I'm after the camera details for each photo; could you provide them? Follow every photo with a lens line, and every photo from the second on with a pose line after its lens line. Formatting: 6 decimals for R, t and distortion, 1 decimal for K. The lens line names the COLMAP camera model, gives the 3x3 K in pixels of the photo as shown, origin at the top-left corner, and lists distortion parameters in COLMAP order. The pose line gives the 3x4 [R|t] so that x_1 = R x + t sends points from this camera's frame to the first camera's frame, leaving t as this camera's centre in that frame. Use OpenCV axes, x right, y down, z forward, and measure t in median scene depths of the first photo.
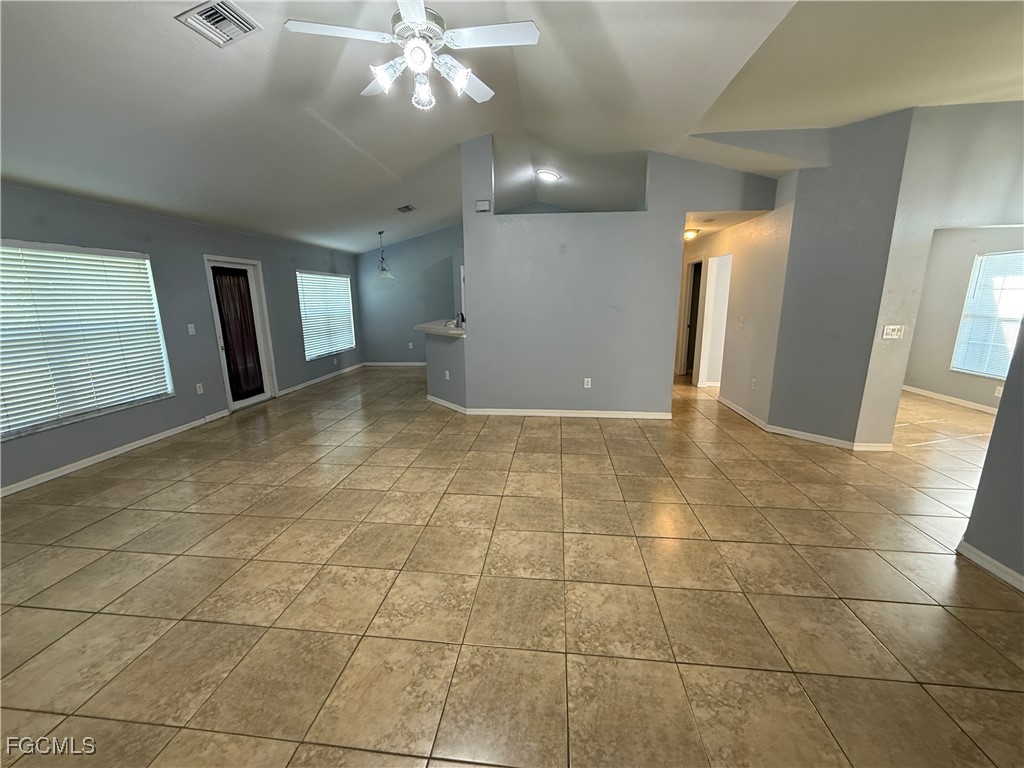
lens RADIAL K [[408.6, 0, 508.6], [0, 408.6, 385.0], [0, 0, 1]] dist [-0.000272, -0.000001]
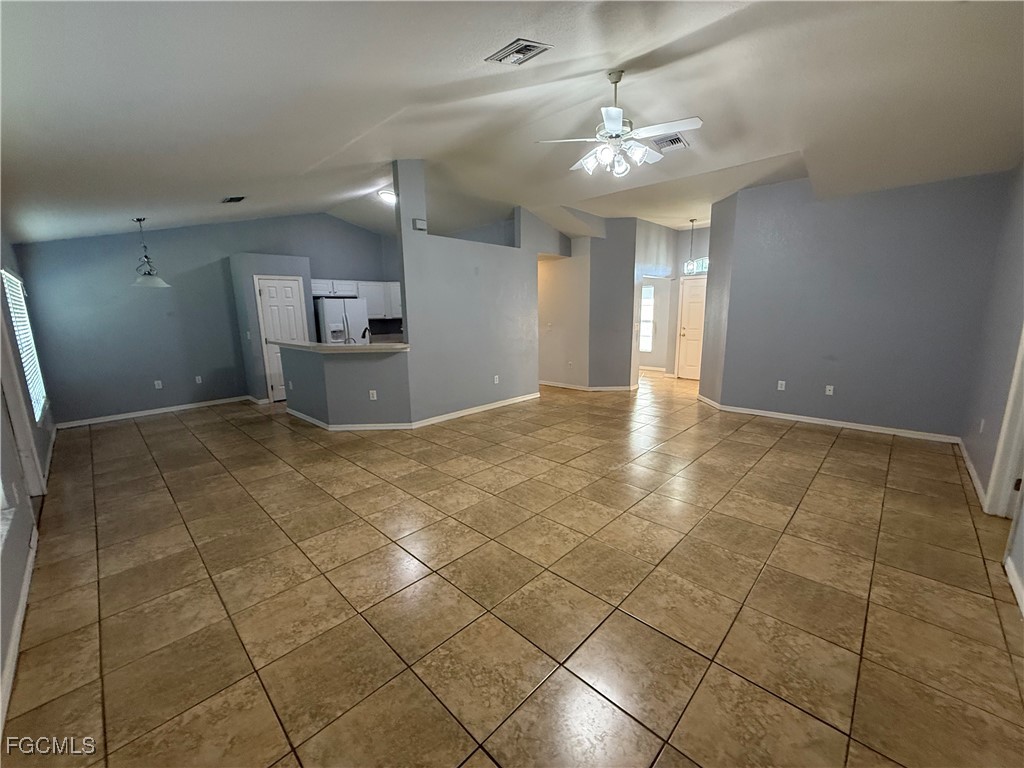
lens RADIAL K [[408.6, 0, 508.6], [0, 408.6, 385.0], [0, 0, 1]] dist [-0.000272, -0.000001]
pose [[0.610560, -0.144523, 0.778672, -0.989936], [0.177885, 0.983112, 0.042988, -0.046140], [-0.771734, 0.112267, 0.625957, 0.262293]]
